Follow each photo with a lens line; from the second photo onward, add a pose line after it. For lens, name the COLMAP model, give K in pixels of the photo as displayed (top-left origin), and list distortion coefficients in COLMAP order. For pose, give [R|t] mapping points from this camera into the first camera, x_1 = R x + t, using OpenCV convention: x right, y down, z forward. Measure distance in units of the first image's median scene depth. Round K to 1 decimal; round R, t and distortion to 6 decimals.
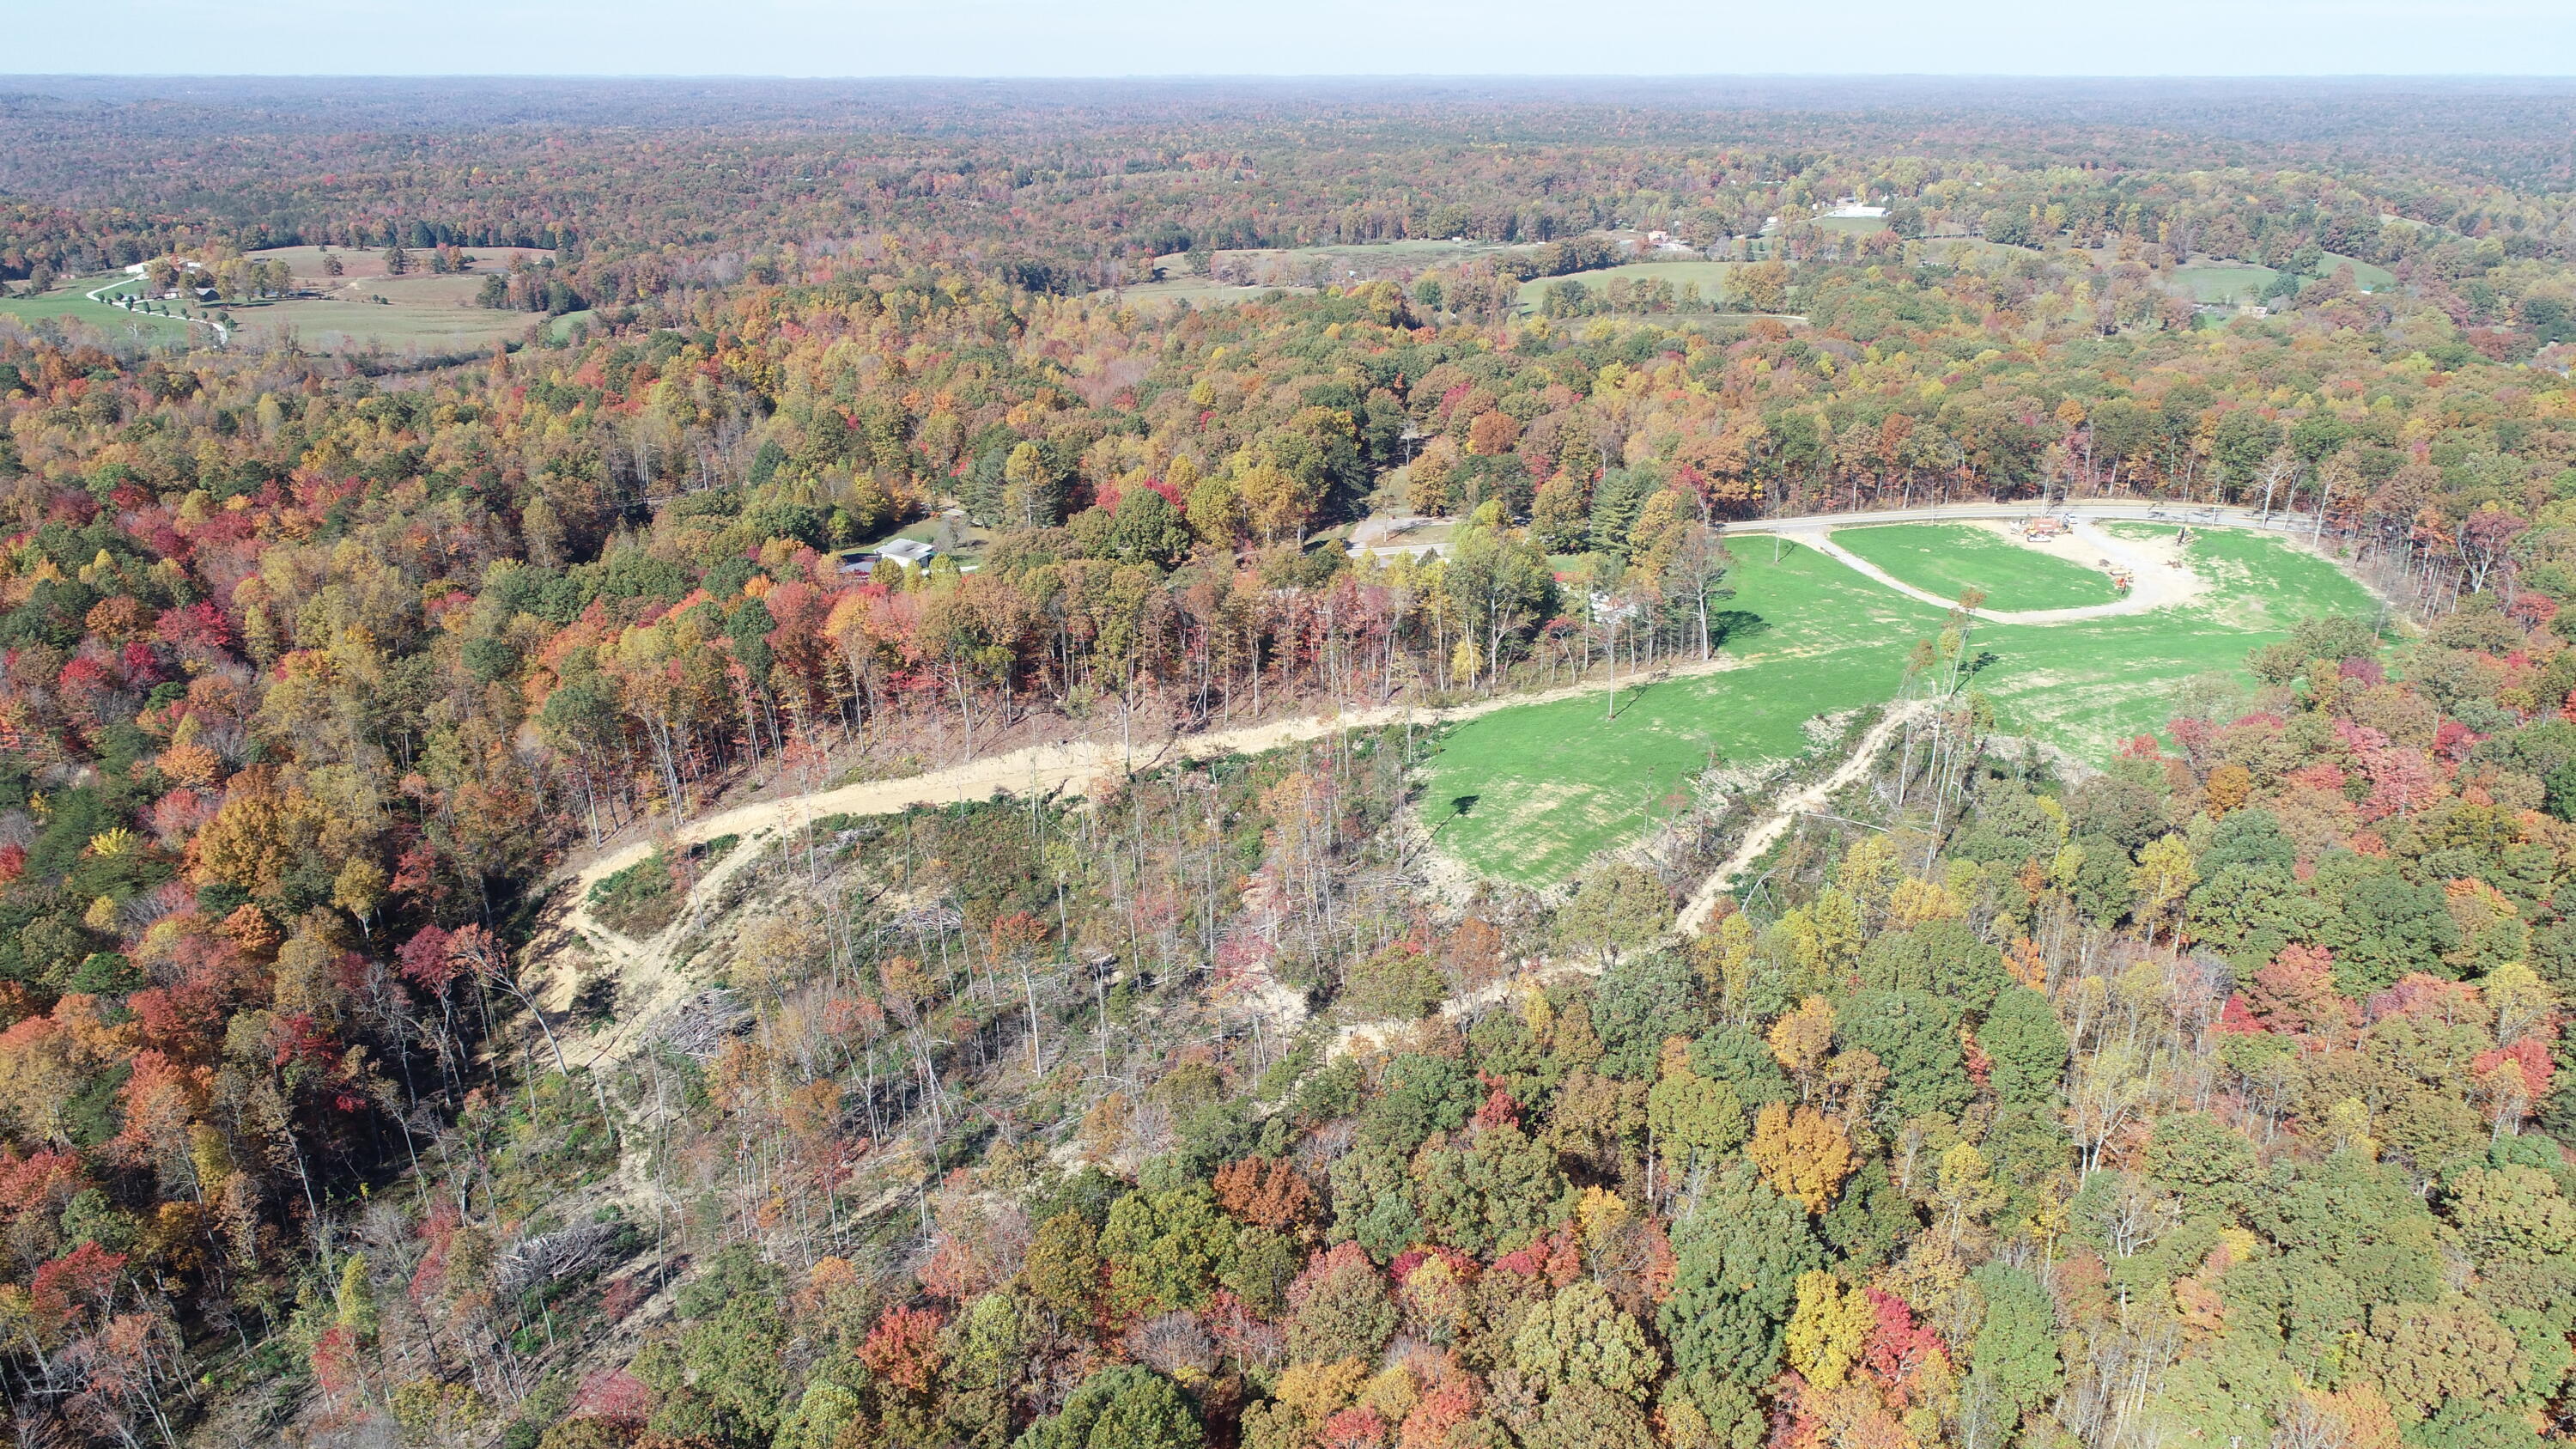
lens RADIAL K [[1739.0, 0, 1281.0], [0, 1739.0, 724.1], [0, 0, 1]] dist [0.007124, -0.007861]
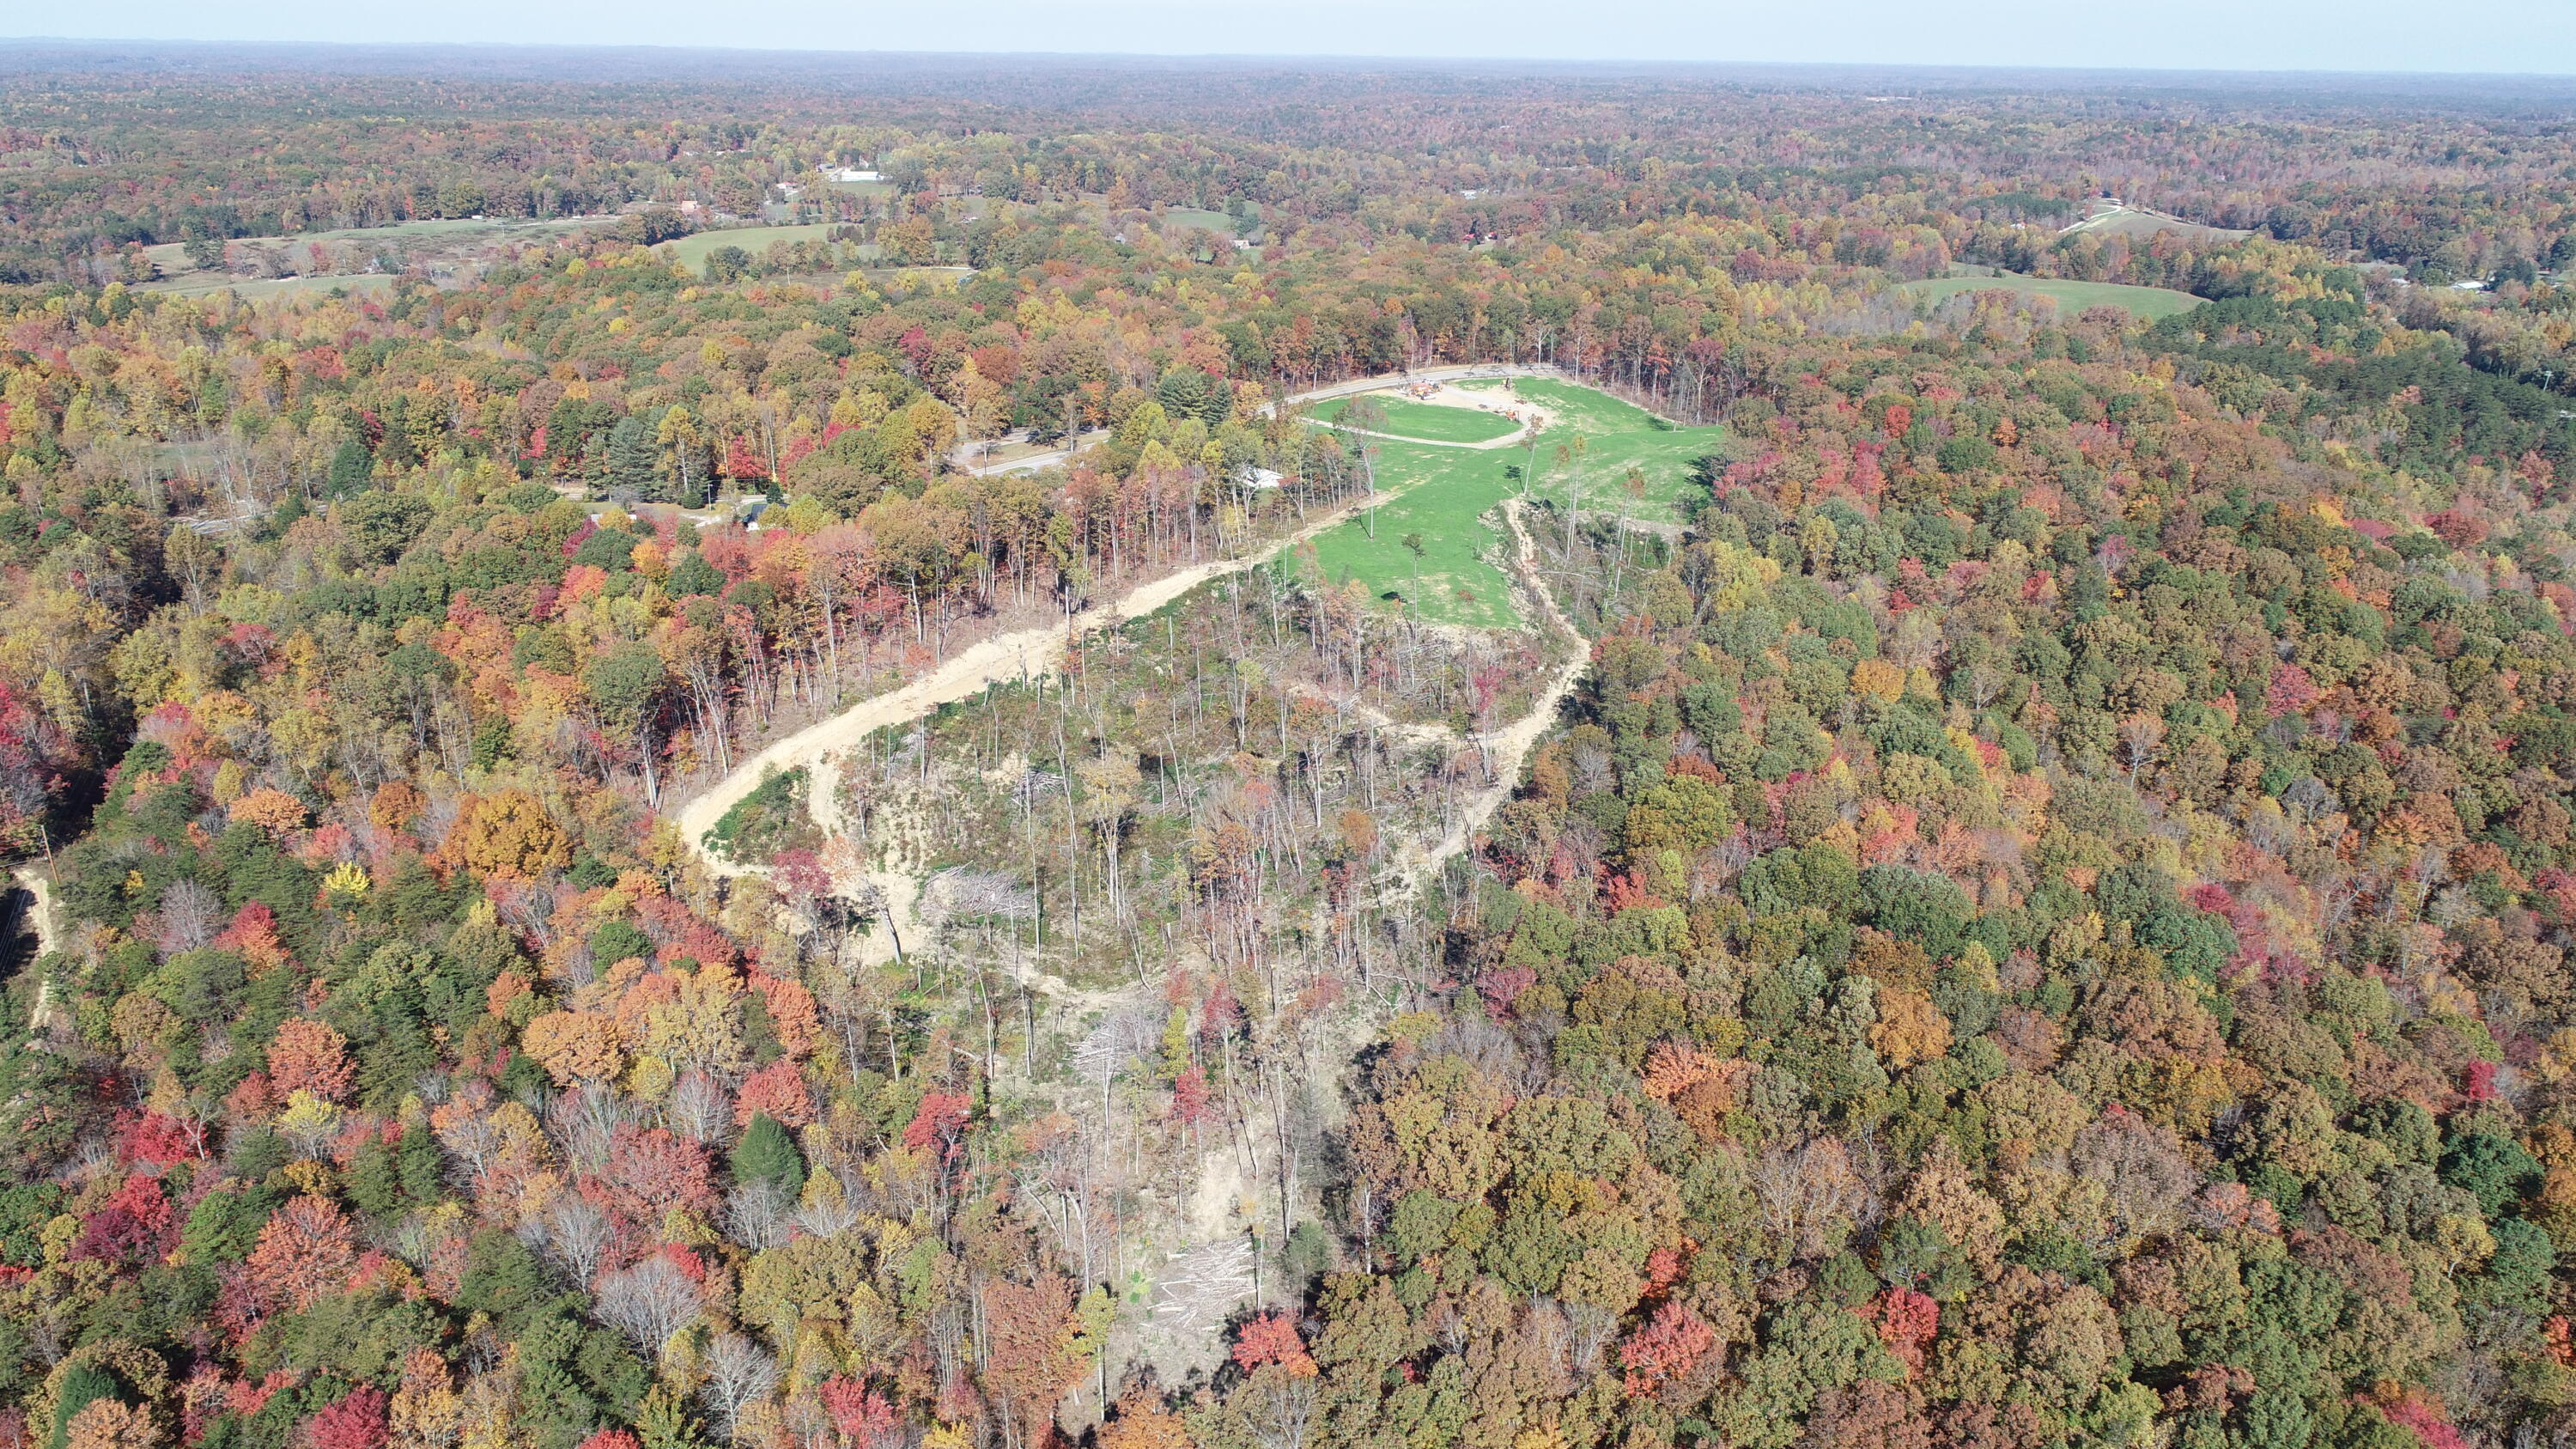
lens RADIAL K [[1739.0, 0, 1281.0], [0, 1739.0, 724.1], [0, 0, 1]] dist [0.007124, -0.007861]
pose [[0.785364, -0.214222, 0.580786, -0.475644], [0.205713, 0.975210, 0.081529, 0.008619], [-0.583854, 0.055445, 0.809963, -0.025473]]
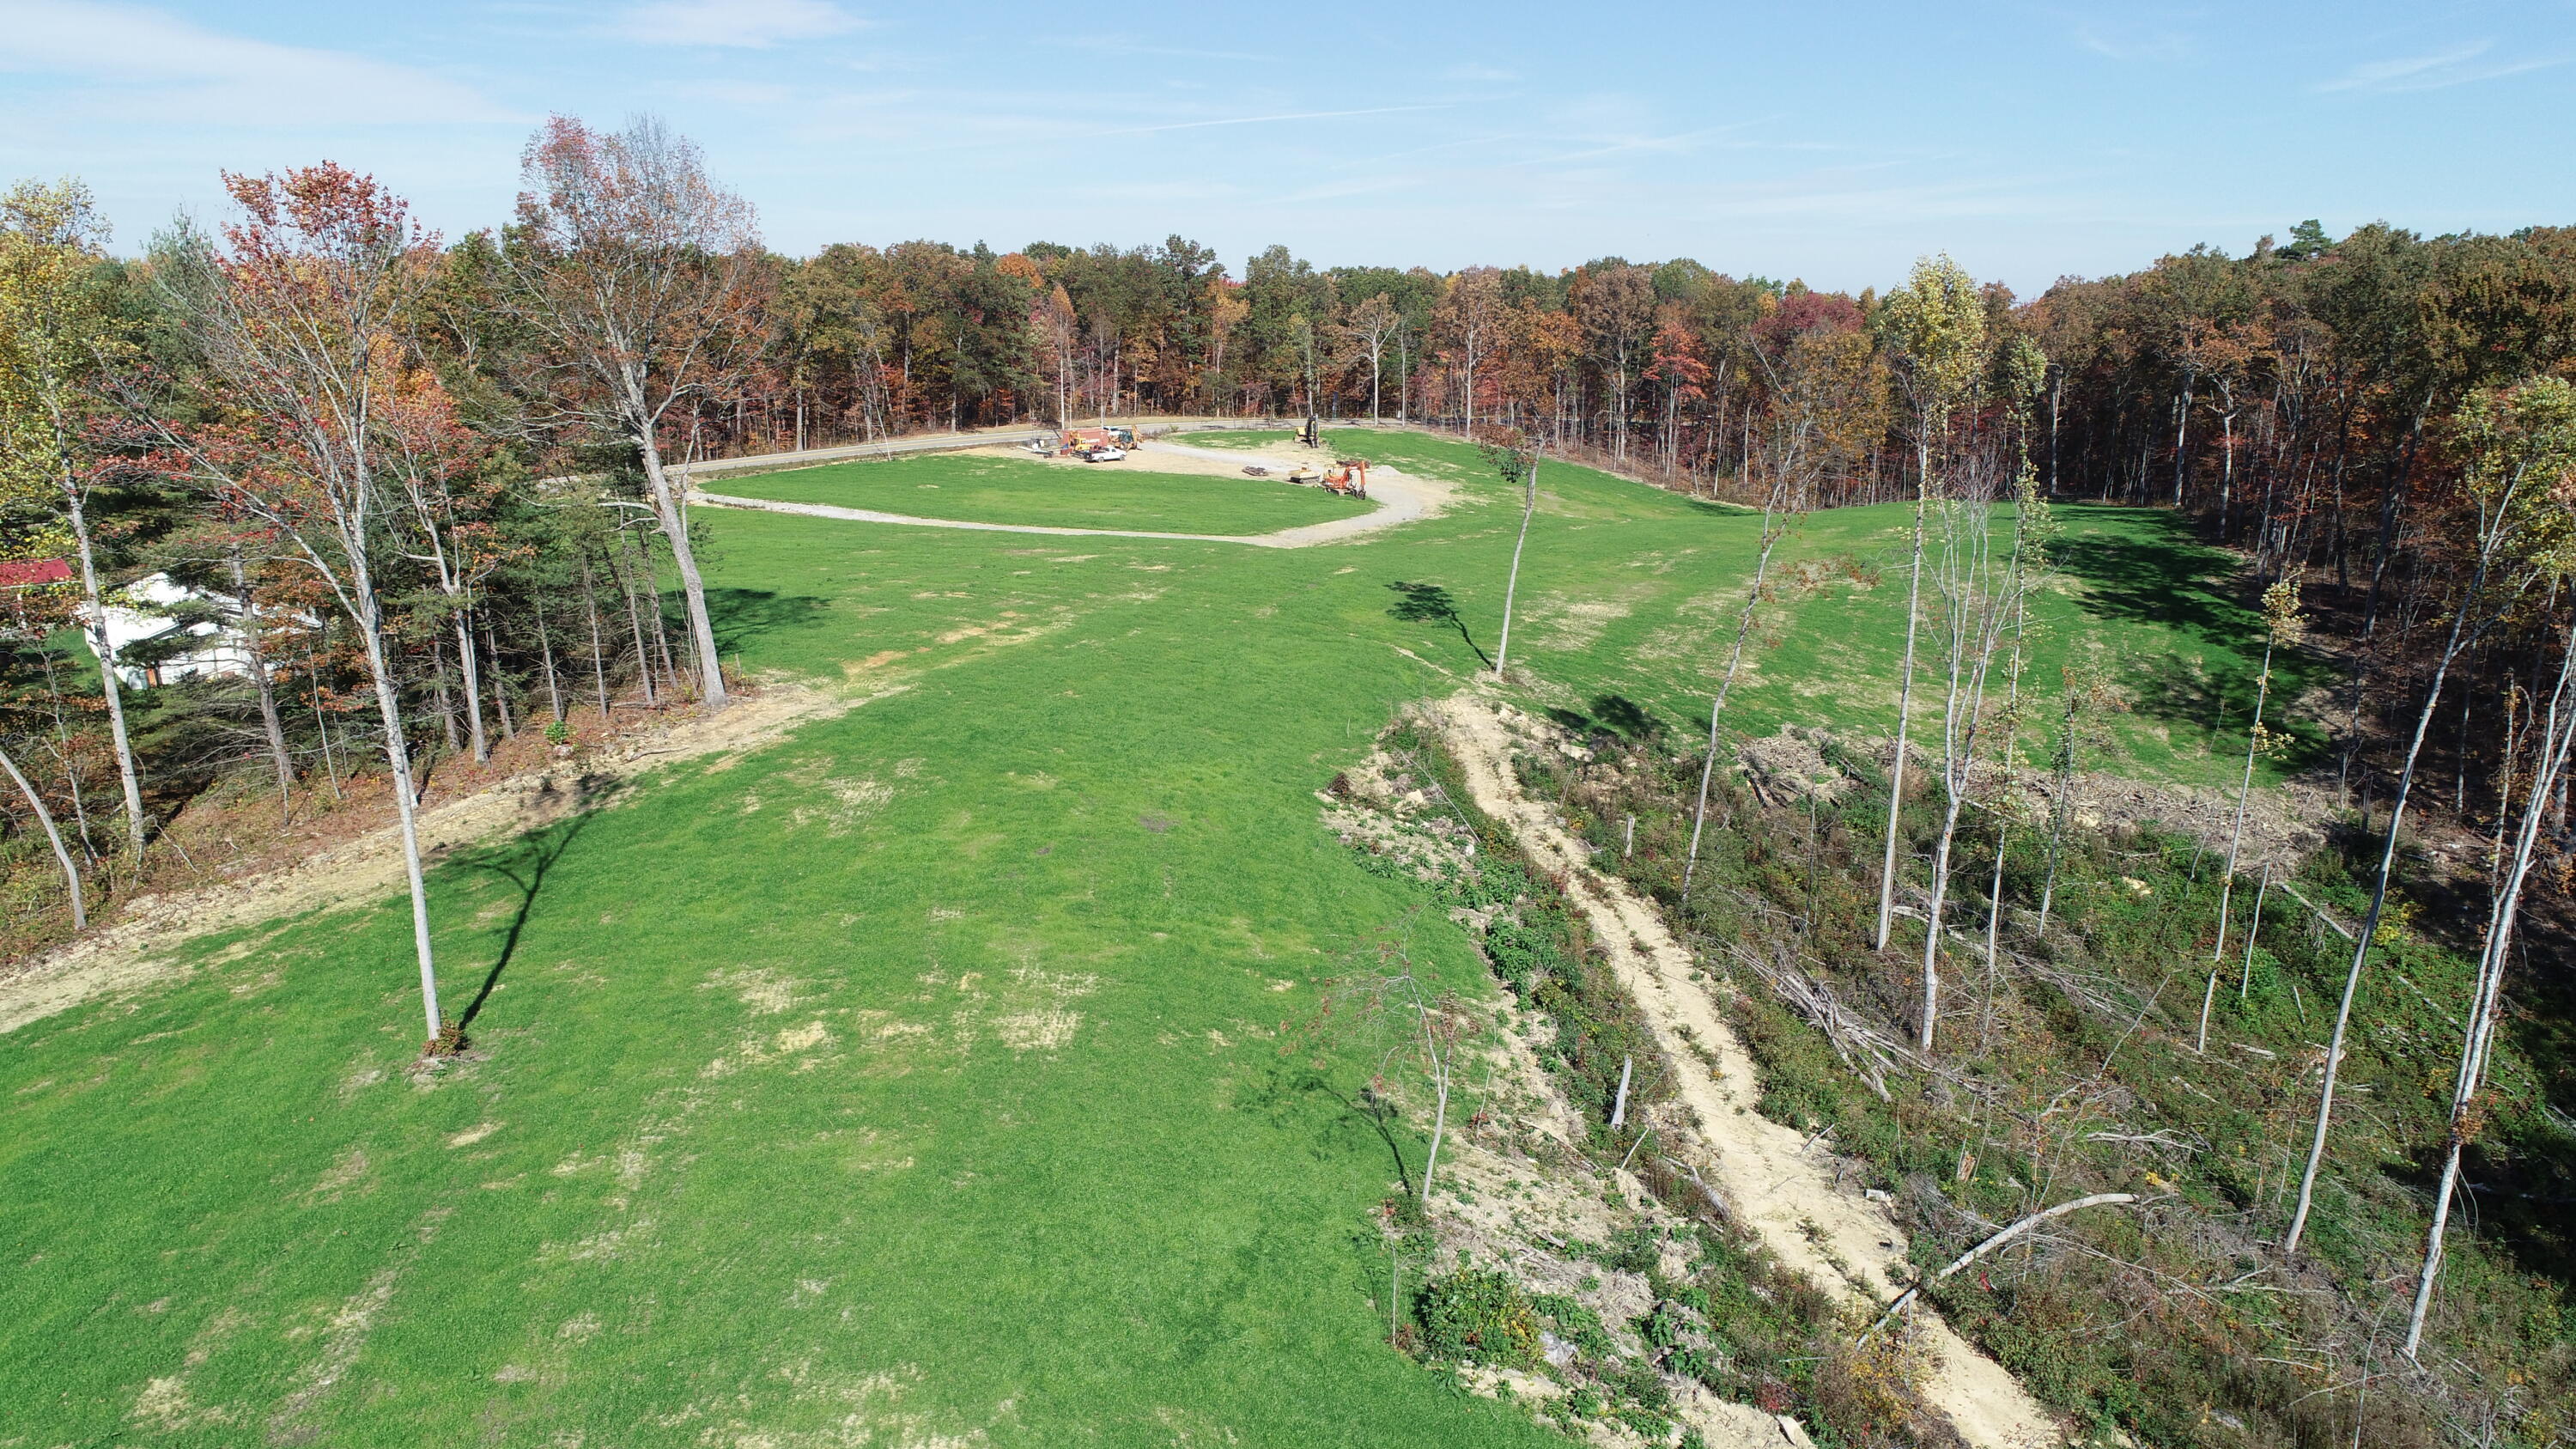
lens RADIAL K [[1739.0, 0, 1281.0], [0, 1739.0, 724.1], [0, 0, 1]] dist [0.007124, -0.007861]
pose [[0.678672, -0.150612, 0.718833, 0.093846], [0.243132, 0.969634, -0.026388, -0.006276], [-0.693030, 0.192680, 0.694682, 0.595746]]
